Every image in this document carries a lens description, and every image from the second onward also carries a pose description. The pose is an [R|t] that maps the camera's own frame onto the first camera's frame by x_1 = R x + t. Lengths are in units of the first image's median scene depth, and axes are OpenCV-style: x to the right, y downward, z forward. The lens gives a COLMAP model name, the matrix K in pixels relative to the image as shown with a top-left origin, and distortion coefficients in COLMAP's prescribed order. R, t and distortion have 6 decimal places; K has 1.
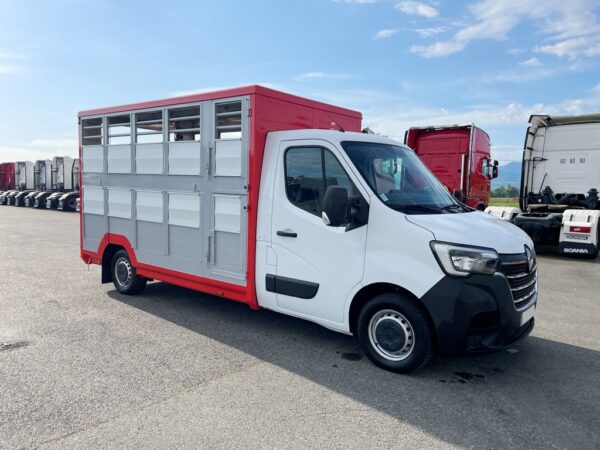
lens RADIAL K [[452.8, 0, 300.0], [0, 452.8, 225.0], [0, 0, 1]] dist [0.042651, 0.000793]
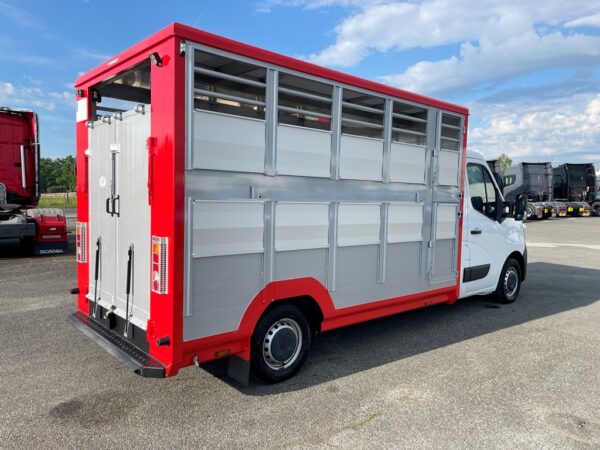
lens RADIAL K [[452.8, 0, 300.0], [0, 452.8, 225.0], [0, 0, 1]] dist [0.042651, 0.000793]
pose [[0.155710, -0.081088, 0.984469, -1.172318], [0.066253, 0.995238, 0.071496, -0.108123], [-0.985579, 0.054092, 0.160340, 1.096147]]
